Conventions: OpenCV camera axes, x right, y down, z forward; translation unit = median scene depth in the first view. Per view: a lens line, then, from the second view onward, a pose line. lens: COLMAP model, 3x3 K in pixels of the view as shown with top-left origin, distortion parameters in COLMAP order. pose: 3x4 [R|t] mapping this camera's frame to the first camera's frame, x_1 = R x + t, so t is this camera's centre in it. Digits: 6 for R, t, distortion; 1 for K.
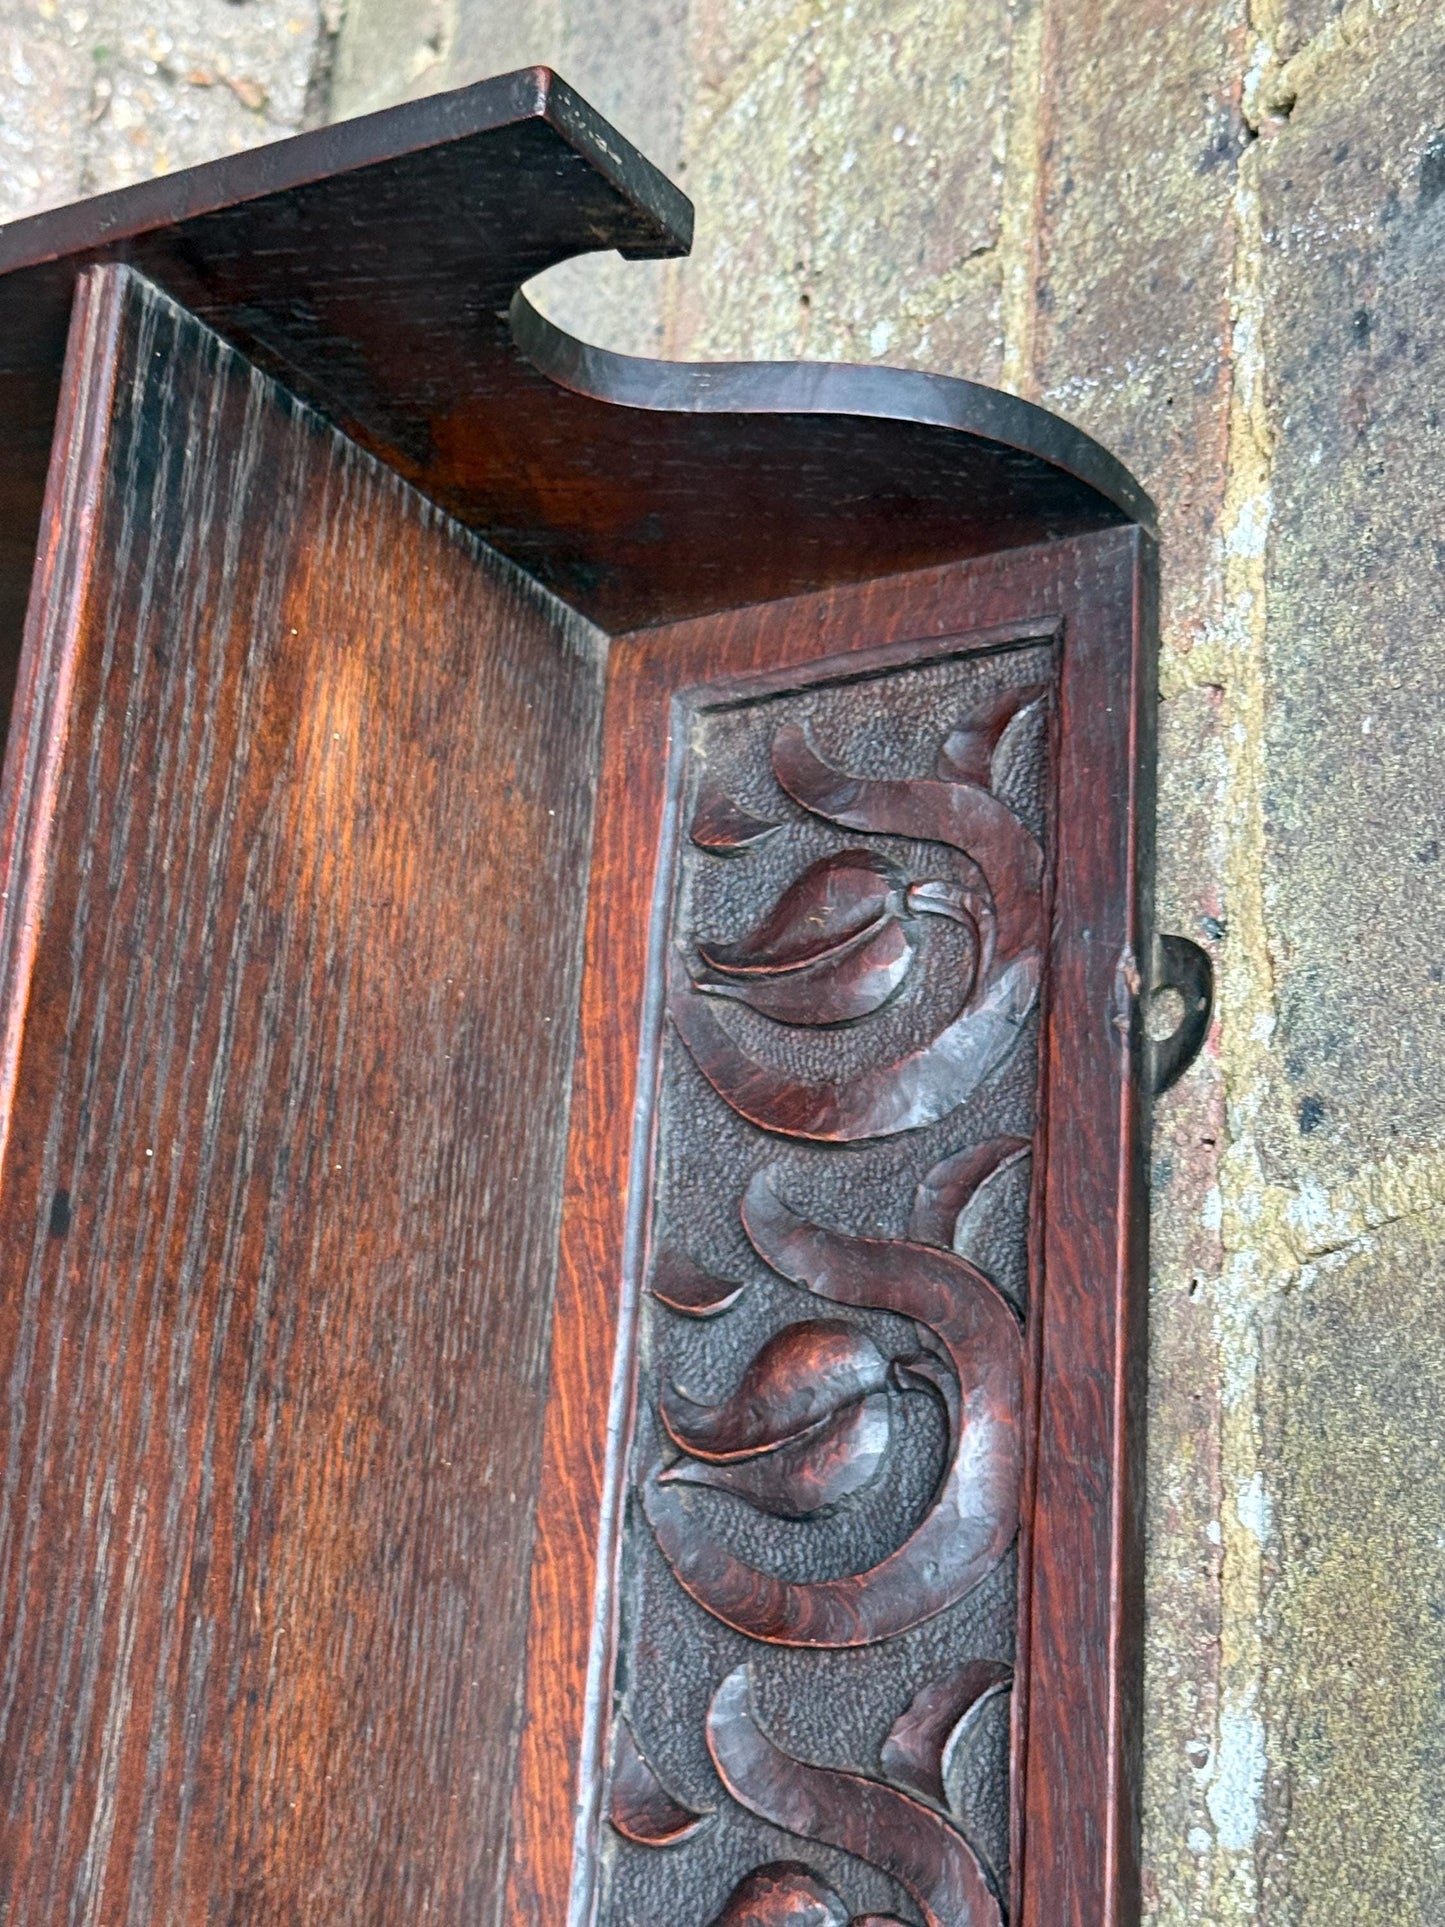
lens RADIAL K [[3466.5, 0, 692.2], [0, 3466.5, 928.7], [0, 0, 1]] dist [0.151596, 0.000000]
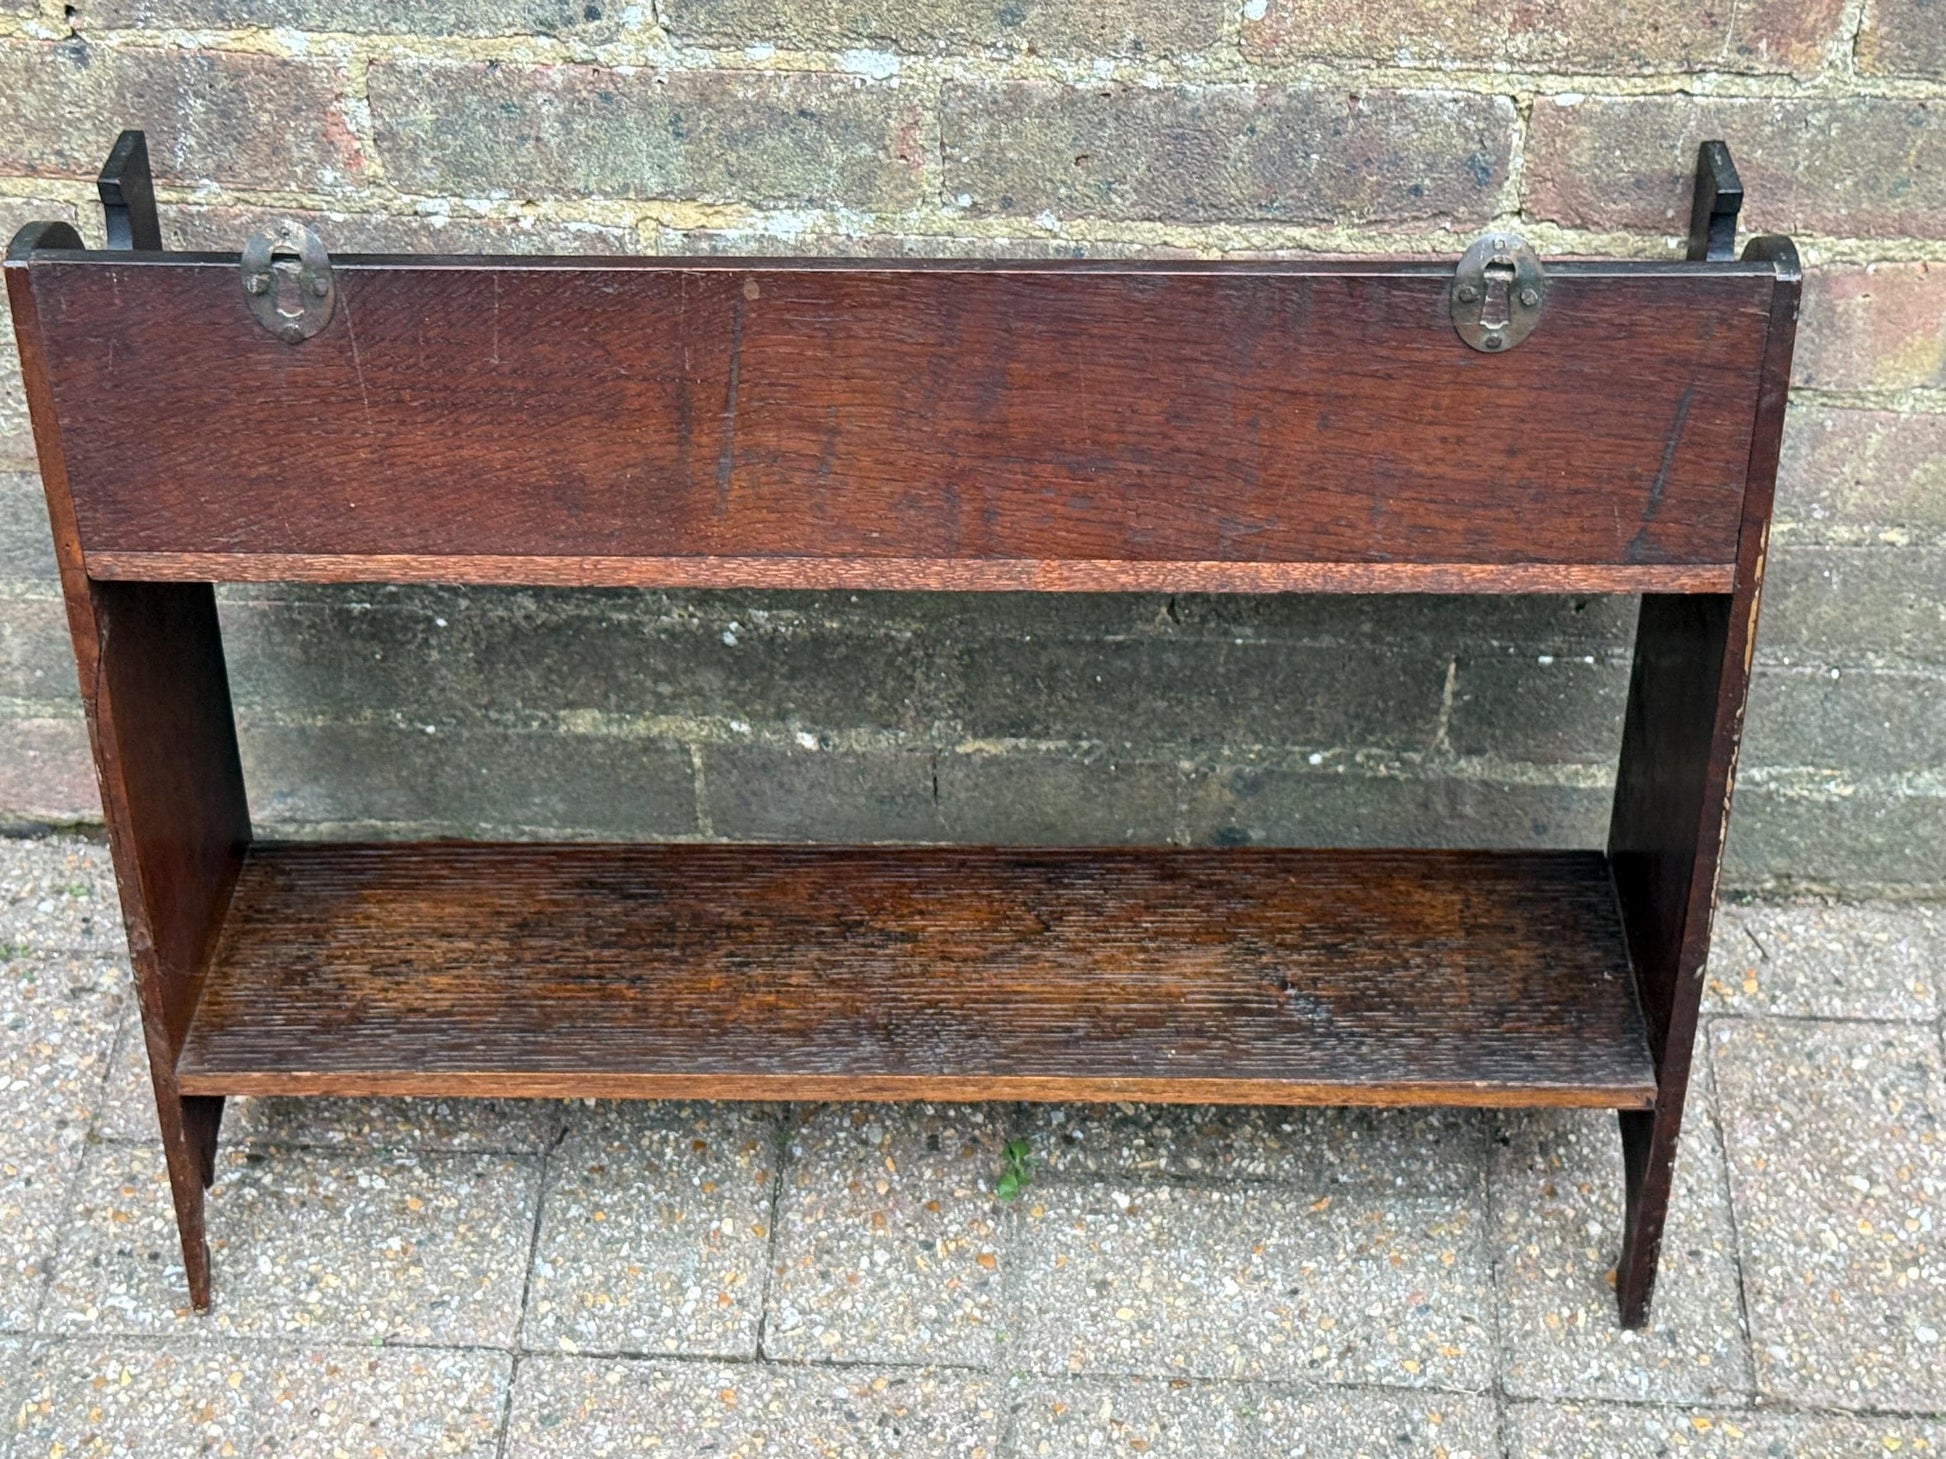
lens RADIAL K [[3500.7, 0, 949.0], [0, 3500.7, 758.1], [0, 0, 1]] dist [0.151596, 0.000000]
pose [[-0.015083, -0.977214, 0.211721, -0.770596], [0.947235, 0.053841, 0.315985, -0.418014], [-0.320184, 0.205316, 0.924839, -1.085539]]
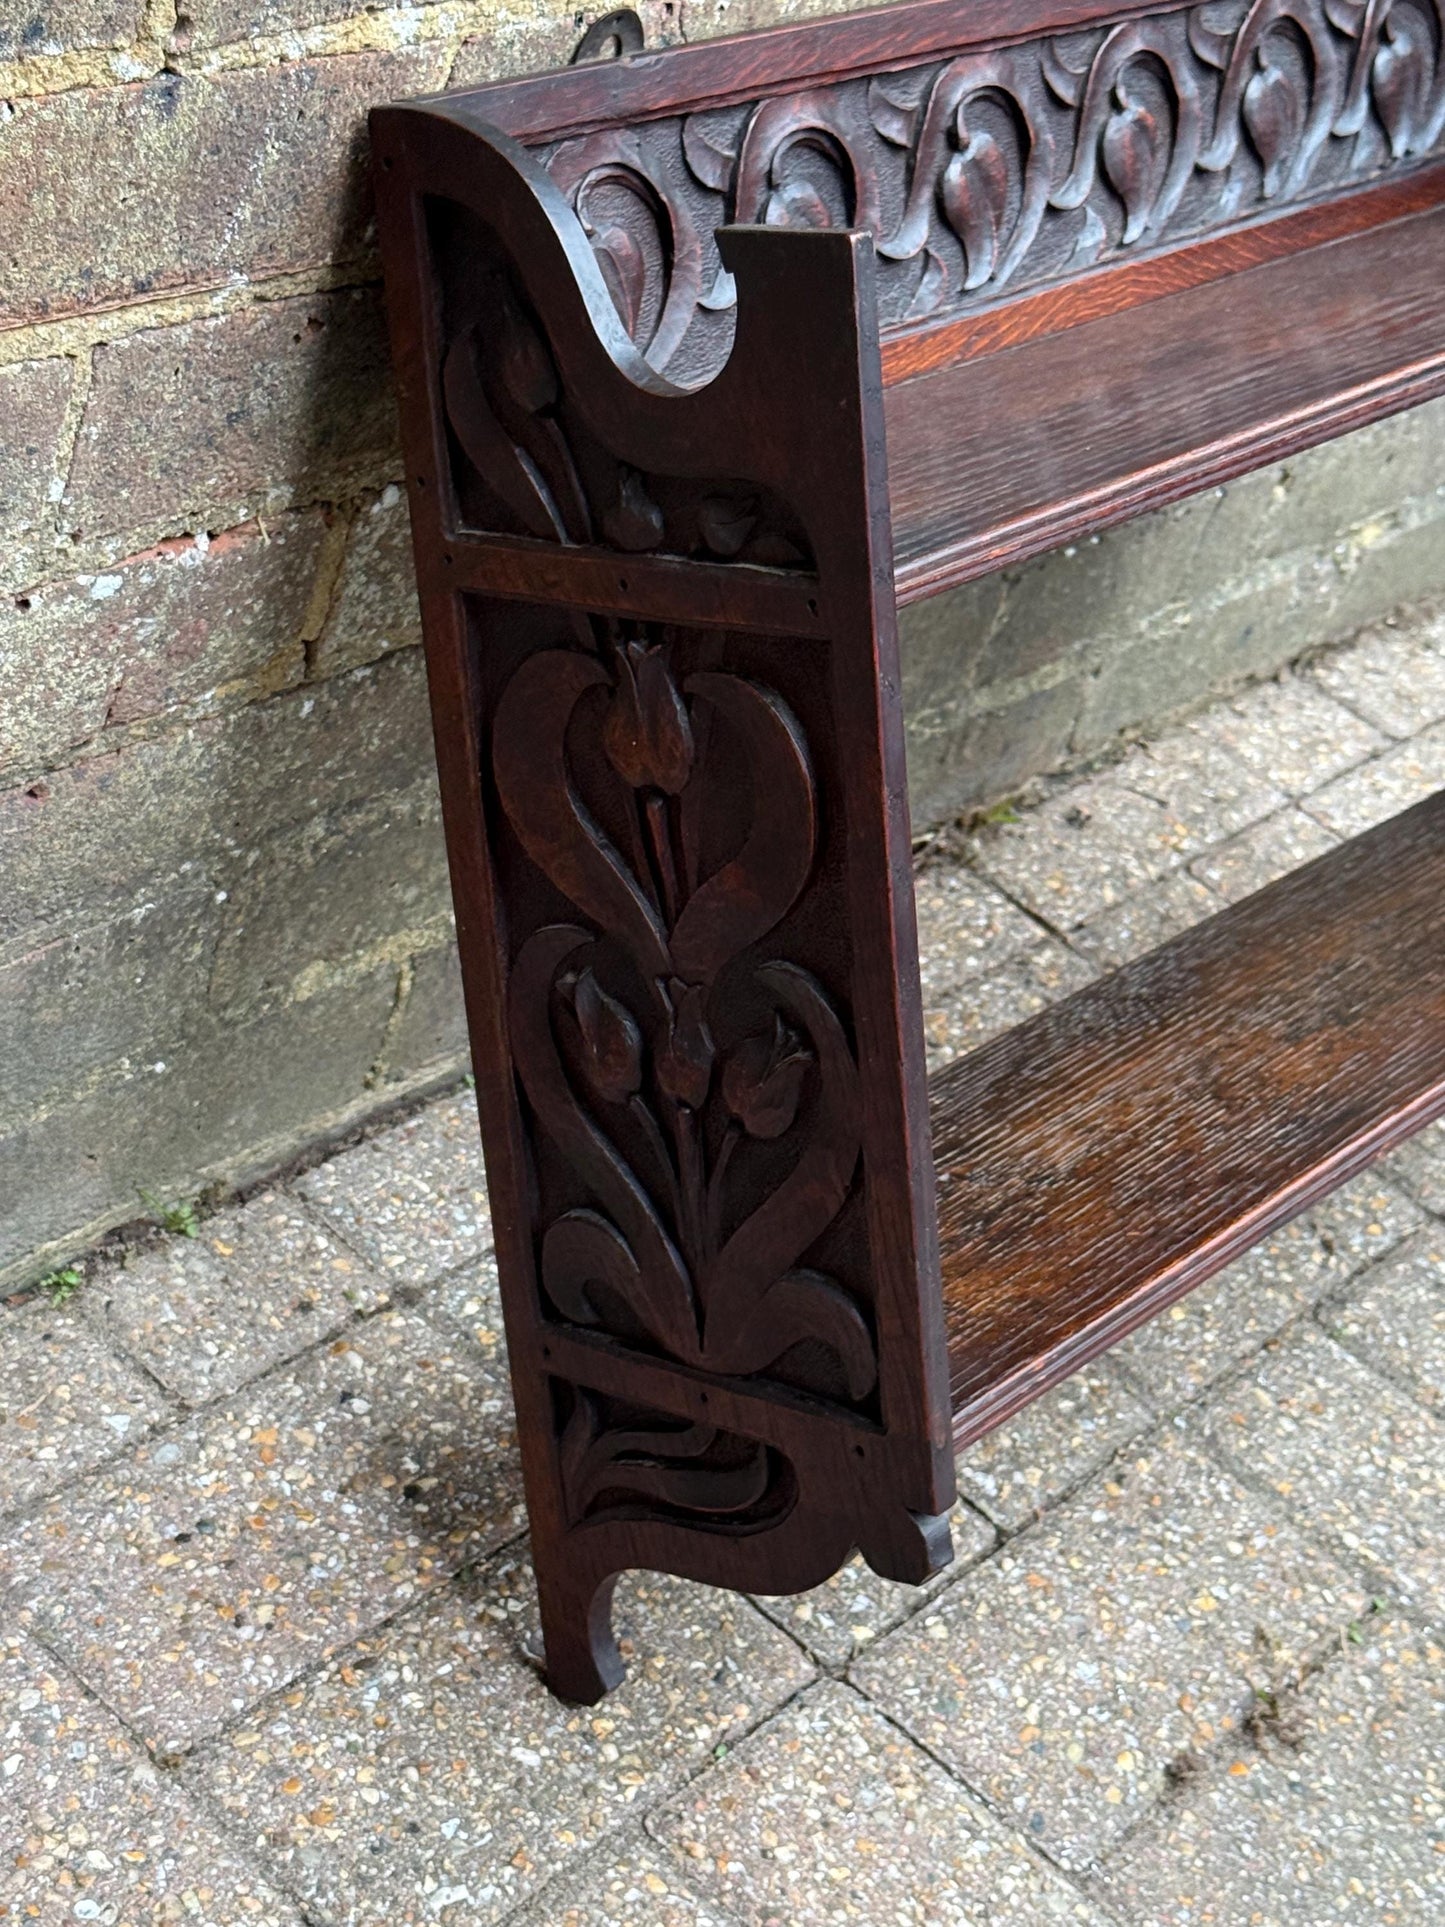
lens RADIAL K [[3466.5, 0, 734.6], [0, 3466.5, 983.5], [0, 0, 1]] dist [0.151596, 0.000000]
pose [[-0.510313, -0.859799, -0.018063, -0.252097], [0.330851, -0.215669, 0.918708, -1.627519], [-0.793800, 0.462853, 0.394524, 0.517652]]
